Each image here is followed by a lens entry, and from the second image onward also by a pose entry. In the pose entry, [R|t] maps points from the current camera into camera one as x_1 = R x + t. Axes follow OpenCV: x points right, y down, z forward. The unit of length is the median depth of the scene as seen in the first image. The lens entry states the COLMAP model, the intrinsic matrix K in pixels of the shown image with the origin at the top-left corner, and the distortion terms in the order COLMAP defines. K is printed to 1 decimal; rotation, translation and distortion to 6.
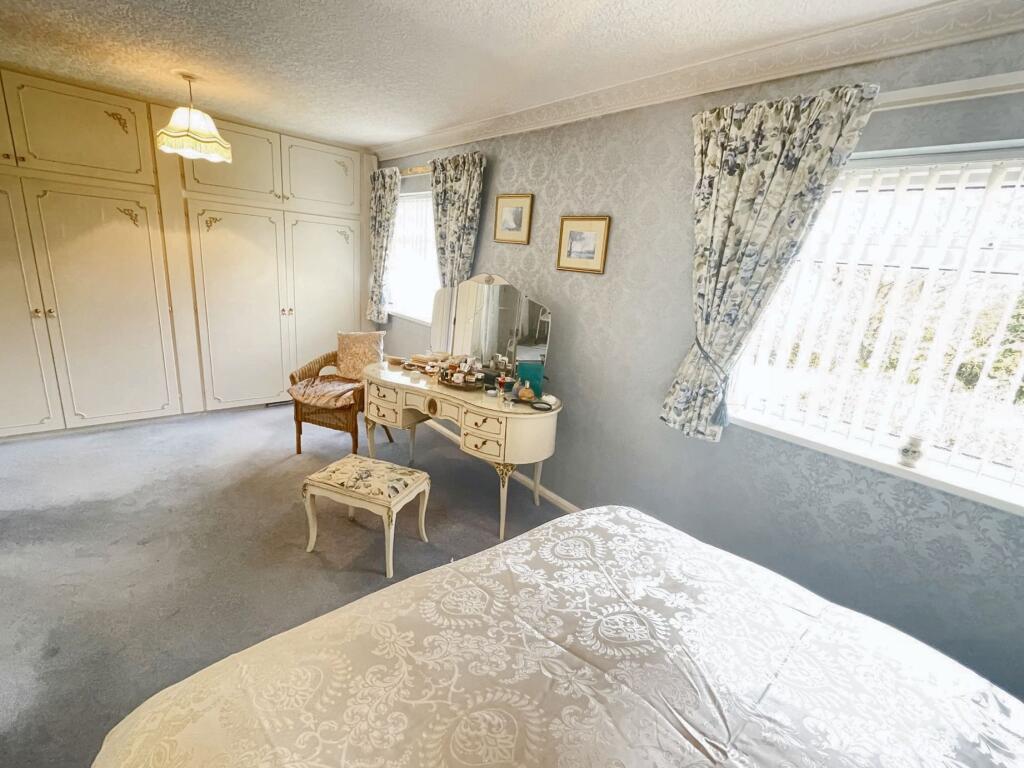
lens RADIAL K [[428.6, 0, 512.0], [0, 428.6, 384.0], [0, 0, 1]] dist [-0.000144, -0.000212]
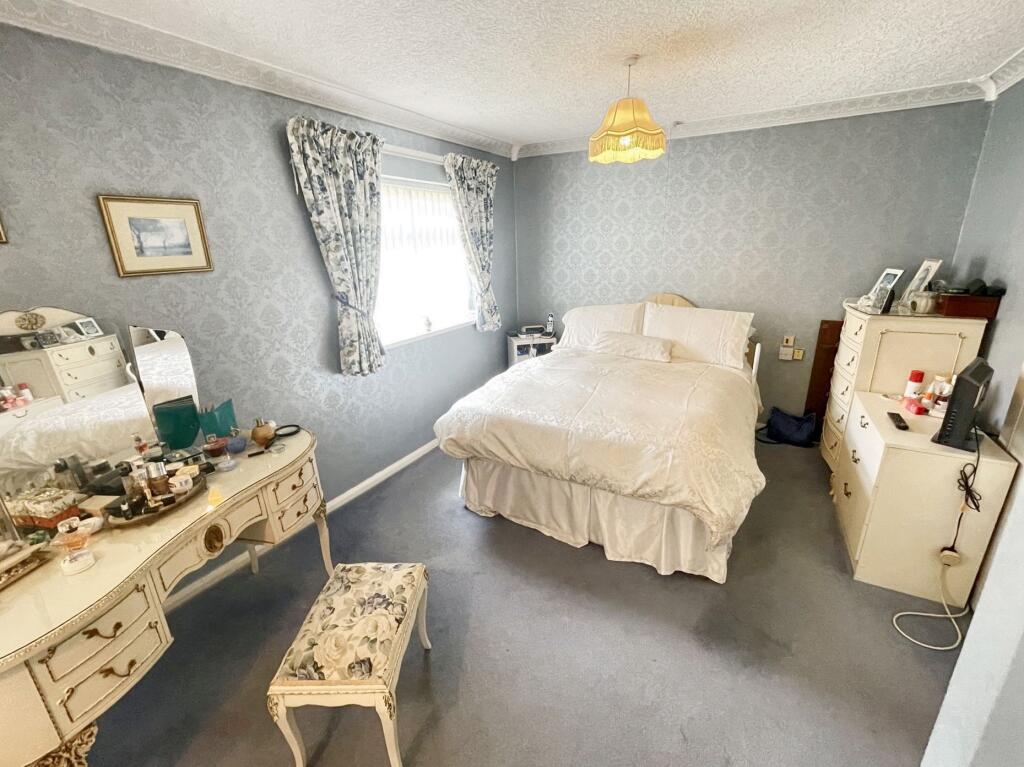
lens RADIAL K [[428.6, 0, 512.0], [0, 428.6, 383.5], [0, 0, 1]] dist [-0.000144, -0.000212]
pose [[-0.296361, -0.377019, 0.877512, -0.762291], [0.271621, 0.847576, 0.455892, -0.290838], [-0.915638, 0.373459, -0.148782, 0.673177]]
